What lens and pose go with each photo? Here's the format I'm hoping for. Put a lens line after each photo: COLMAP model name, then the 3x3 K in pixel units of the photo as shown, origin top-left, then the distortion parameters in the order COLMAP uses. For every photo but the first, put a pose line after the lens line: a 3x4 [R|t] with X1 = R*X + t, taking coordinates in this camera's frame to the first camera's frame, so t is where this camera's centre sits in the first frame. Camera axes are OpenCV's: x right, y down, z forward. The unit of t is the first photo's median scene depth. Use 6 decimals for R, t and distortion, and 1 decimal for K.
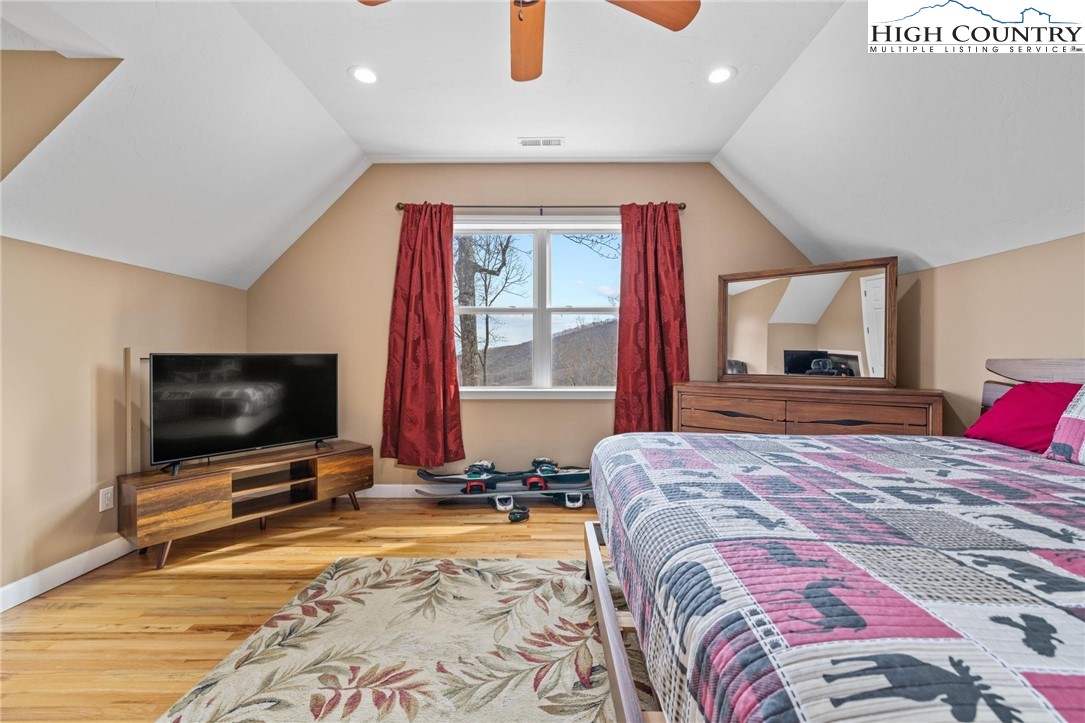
lens RADIAL K [[458.2, 0, 547.1], [0, 458.2, 360.7], [0, 0, 1]] dist [-0.001724, 0.000056]
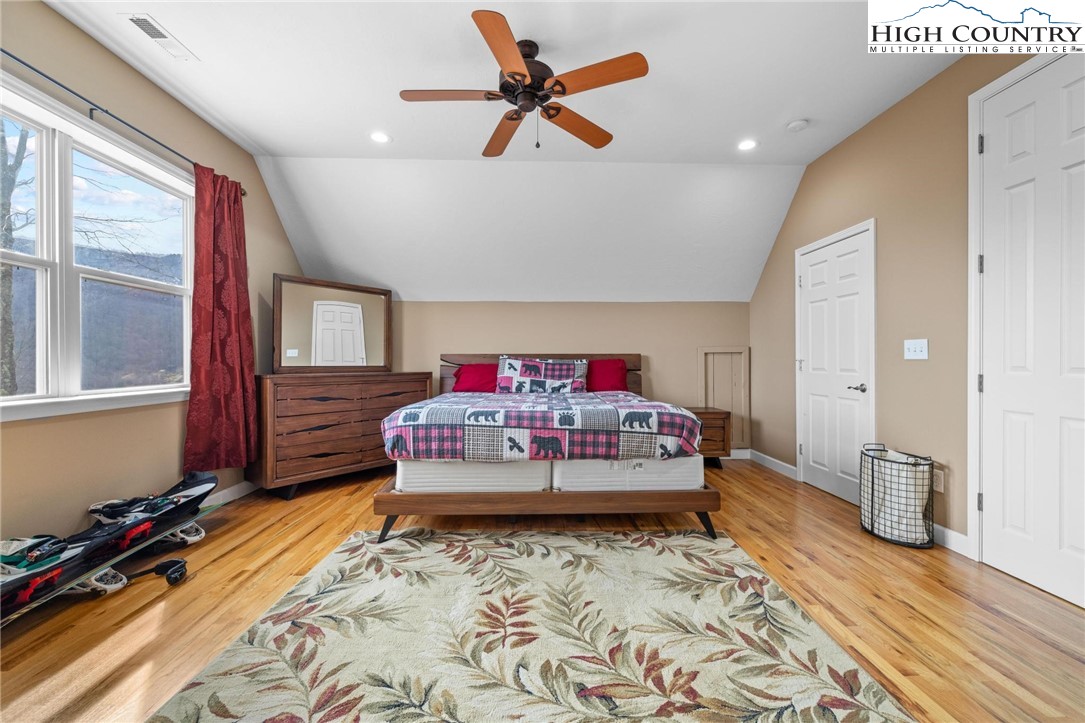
lens RADIAL K [[458.2, 0, 547.1], [0, 458.2, 360.7], [0, 0, 1]] dist [-0.001724, 0.000056]
pose [[-0.047951, -0.002688, 0.998846, -1.160686], [-0.000305, 0.999996, 0.002676, 0.020094], [-0.998850, -0.000176, -0.047952, 0.689911]]
